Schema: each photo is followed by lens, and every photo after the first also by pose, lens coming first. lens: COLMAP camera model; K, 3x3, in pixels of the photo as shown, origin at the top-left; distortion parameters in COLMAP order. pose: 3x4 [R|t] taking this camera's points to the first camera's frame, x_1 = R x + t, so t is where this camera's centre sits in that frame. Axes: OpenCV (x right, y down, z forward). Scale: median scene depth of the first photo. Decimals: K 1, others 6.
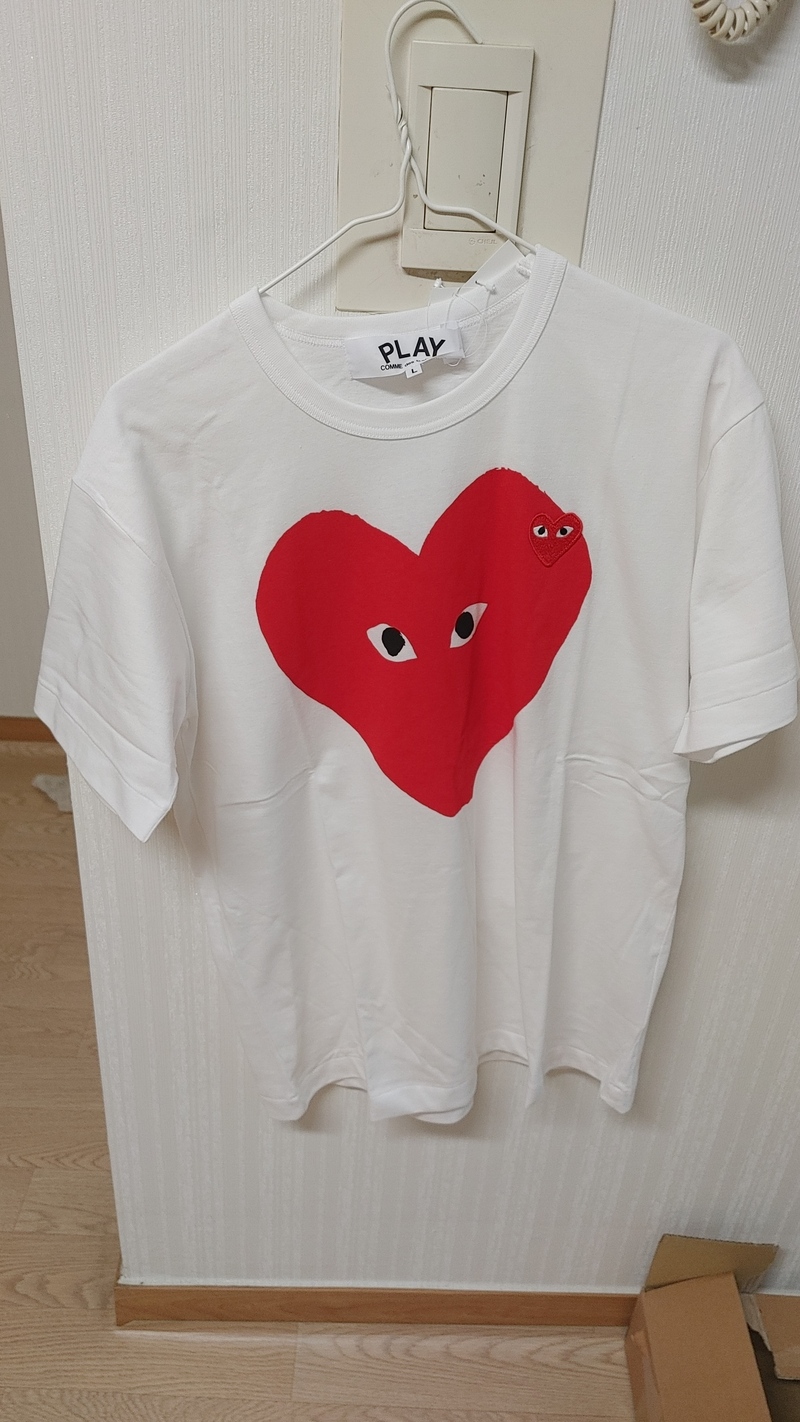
lens RADIAL K [[1102.8, 0, 400.0], [0, 1102.8, 711.0], [0, 0, 1]] dist [0.089034, -0.135731]
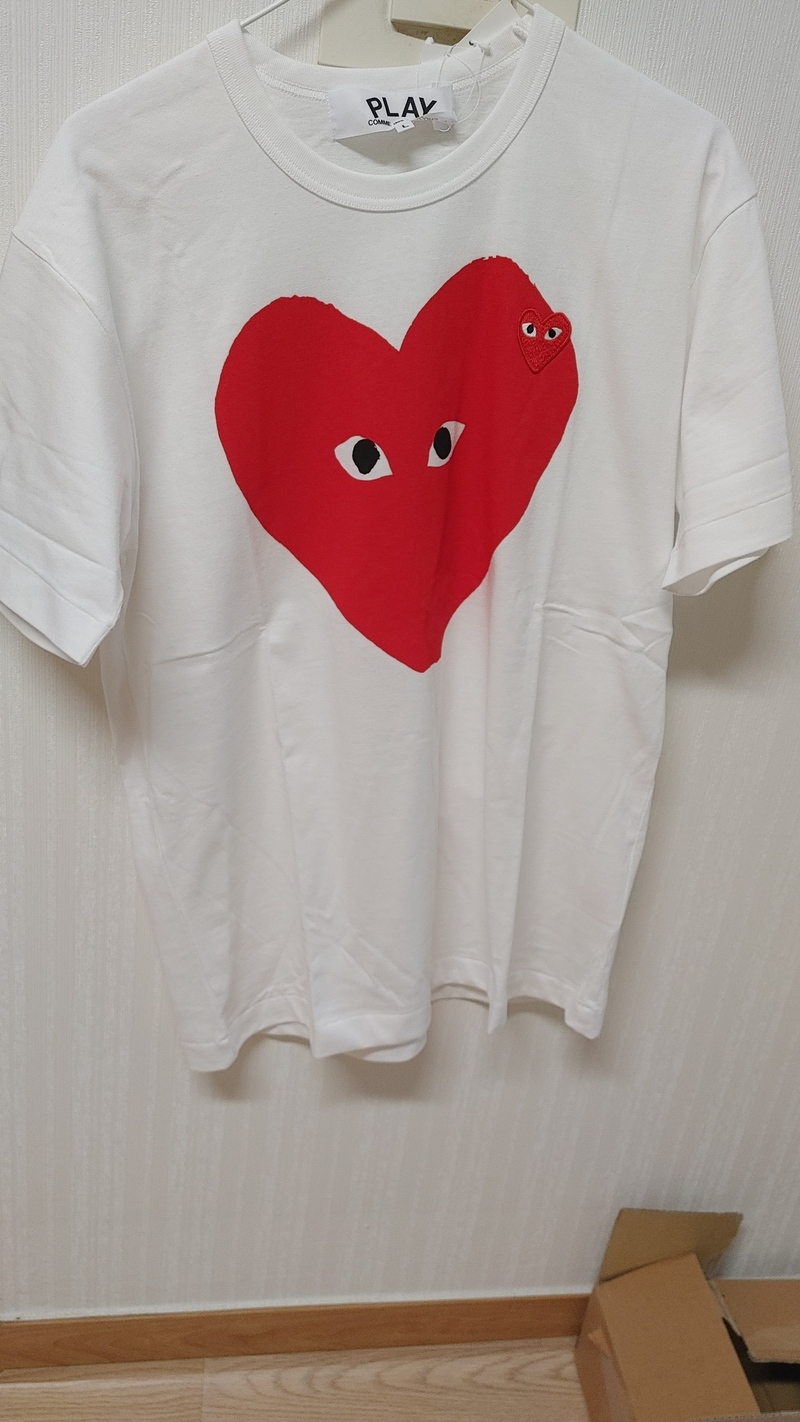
lens RADIAL K [[1102.8, 0, 400.0], [0, 1102.8, 711.0], [0, 0, 1]] dist [0.089034, -0.135731]
pose [[0.989310, 0.003548, 0.145785, -0.102482], [0.014204, 0.992606, -0.120551, 0.236352], [-0.145134, 0.121333, 0.981944, 0.117941]]
